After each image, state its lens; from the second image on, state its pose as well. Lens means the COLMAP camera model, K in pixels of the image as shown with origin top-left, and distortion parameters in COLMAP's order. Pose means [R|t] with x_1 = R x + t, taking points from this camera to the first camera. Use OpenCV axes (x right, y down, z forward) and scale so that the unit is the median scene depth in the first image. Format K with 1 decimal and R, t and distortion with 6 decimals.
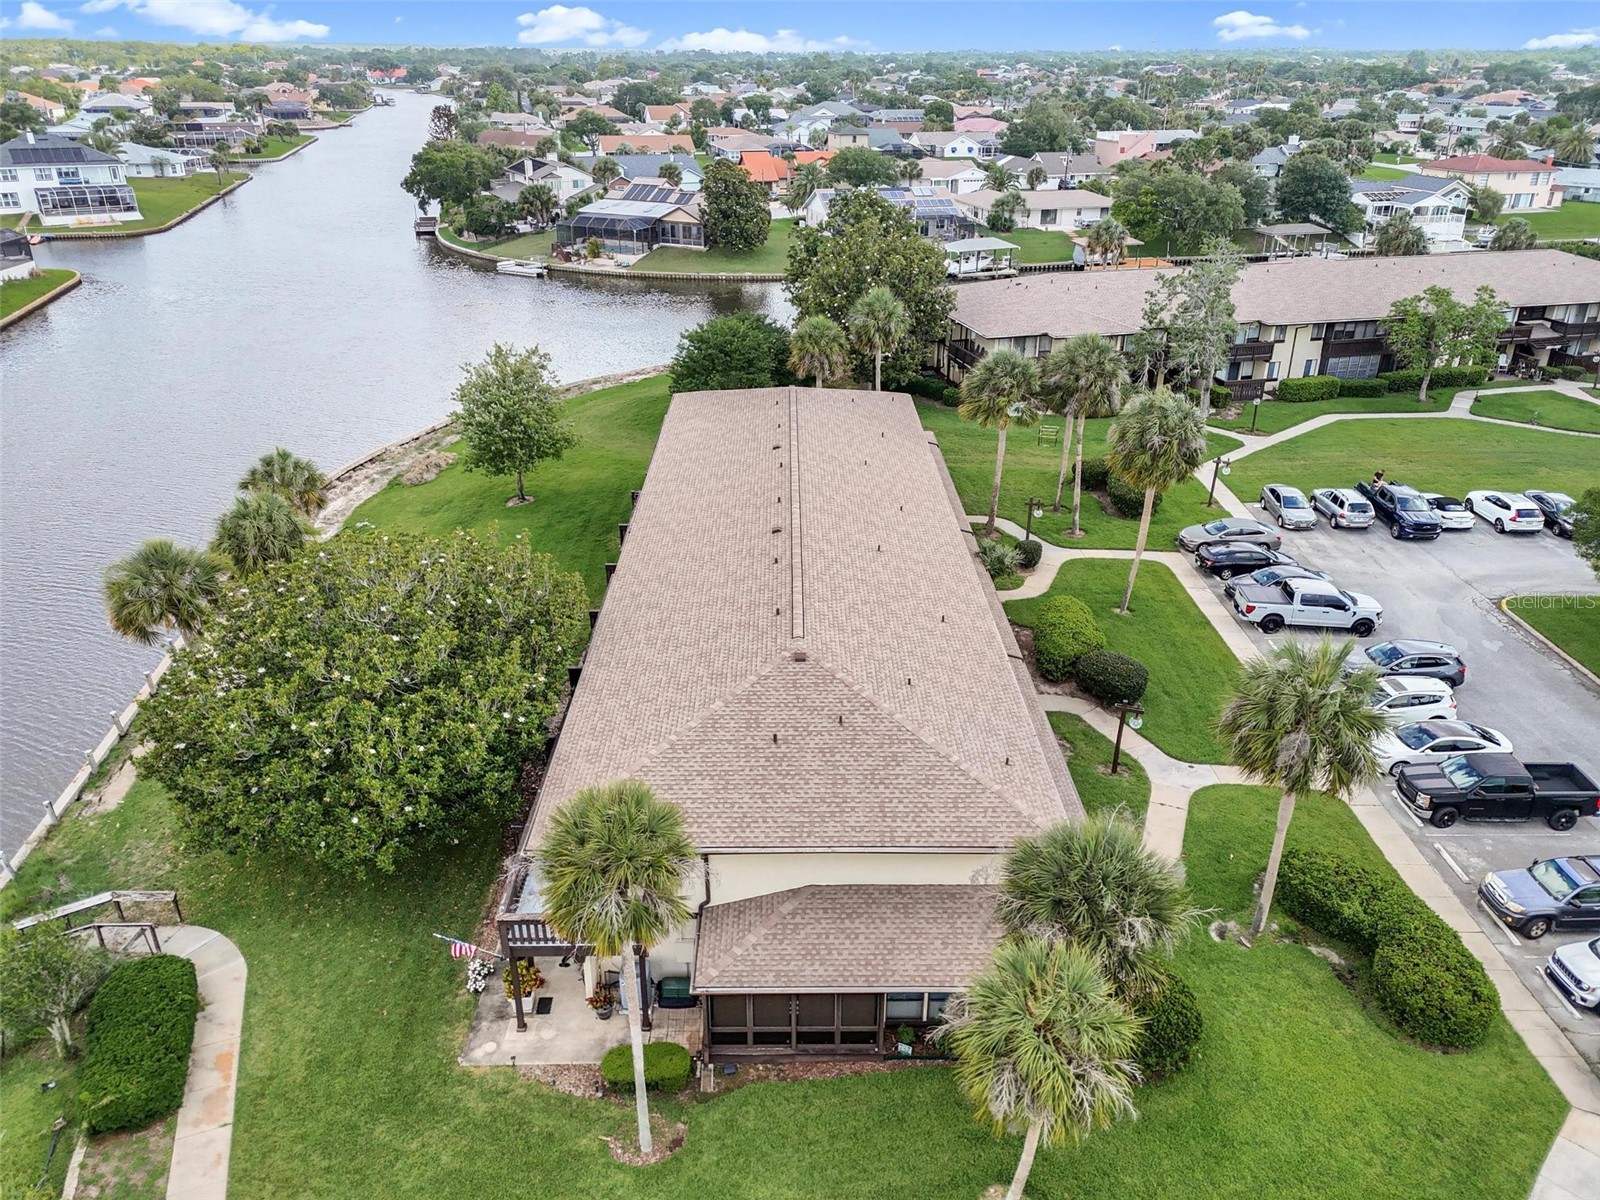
lens RADIAL K [[1176.6, 0, 800.6], [0, 1176.6, 583.7], [0, 0, 1]] dist [0.099588, -0.107626]
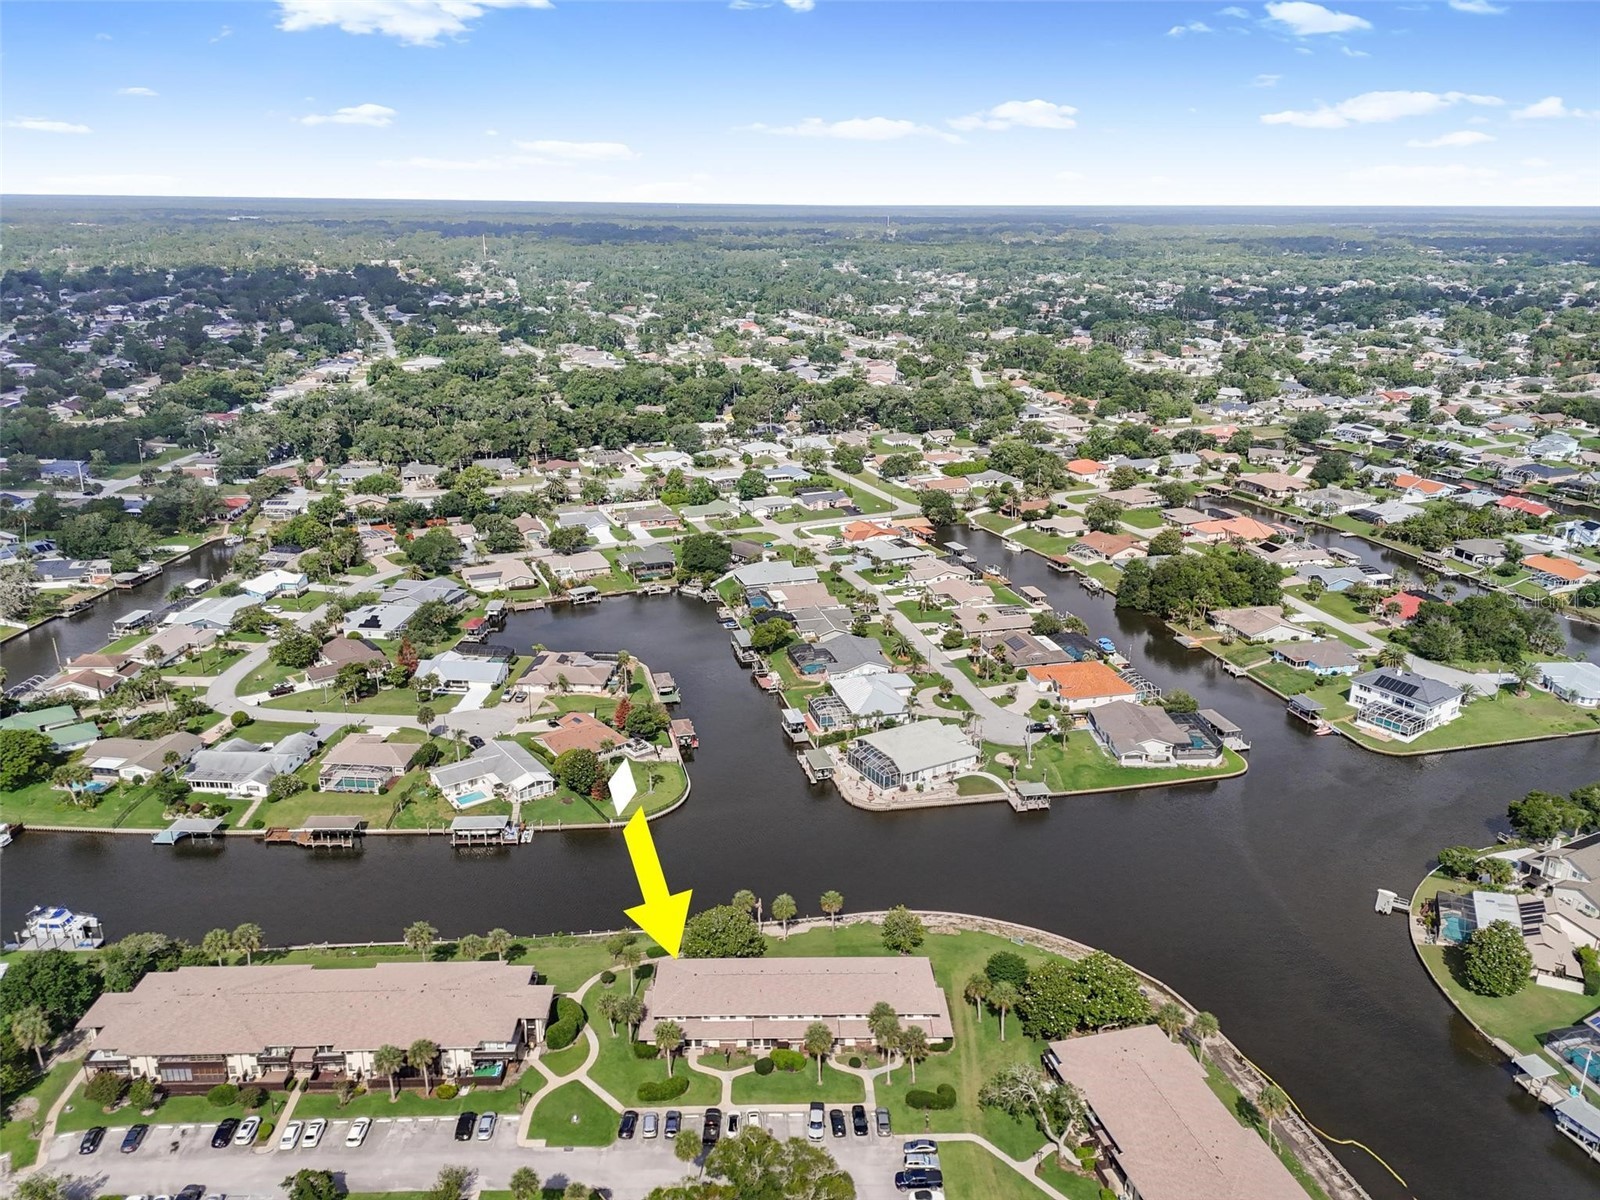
lens RADIAL K [[1176.6, 0, 800.6], [0, 1176.6, 583.7], [0, 0, 1]] dist [0.099588, -0.107626]
pose [[0.013521, 0.304370, -0.952458, 2.452003], [-0.416145, 0.867844, 0.271424, -1.670535], [0.909198, 0.392691, 0.138396, -0.001340]]
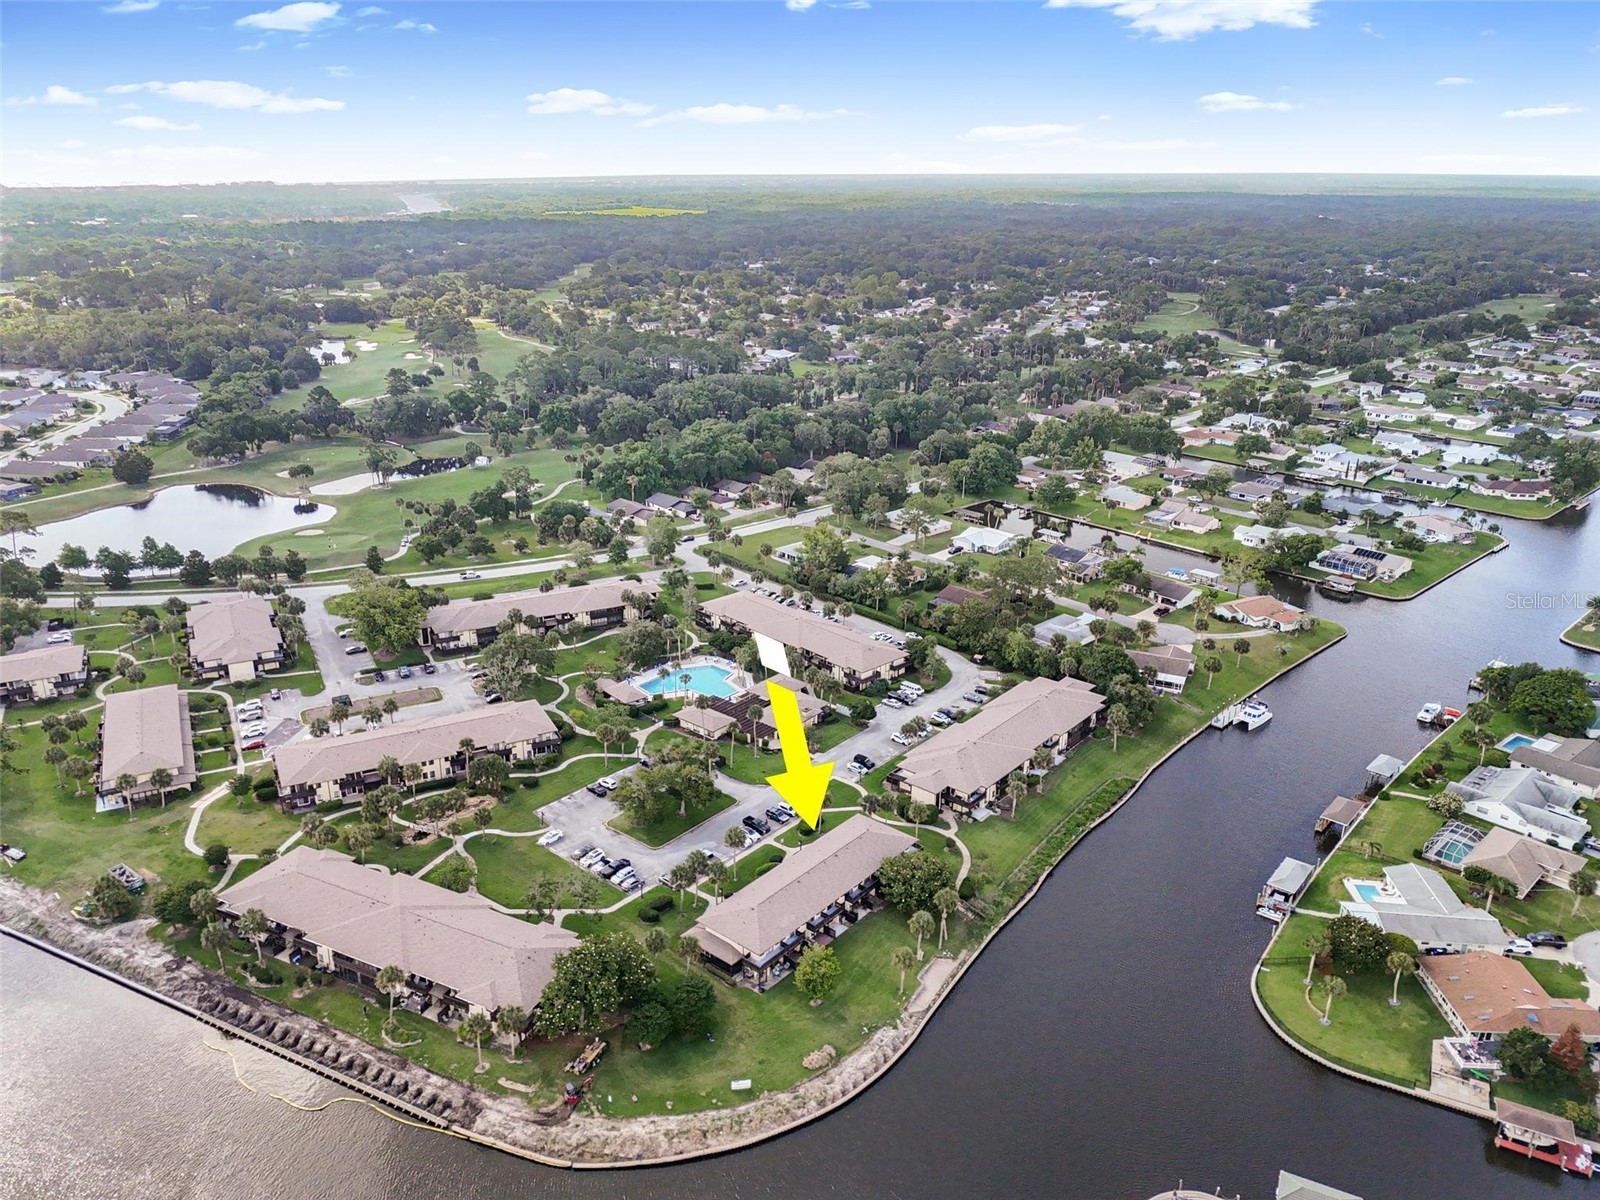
lens RADIAL K [[1176.6, 0, 800.6], [0, 1176.6, 583.7], [0, 0, 1]] dist [0.099588, -0.107626]
pose [[-0.758822, -0.232547, 0.608368, -1.717908], [0.249262, 0.759277, 0.601138, -2.542576], [-0.601712, 0.607800, -0.518191, 1.955368]]
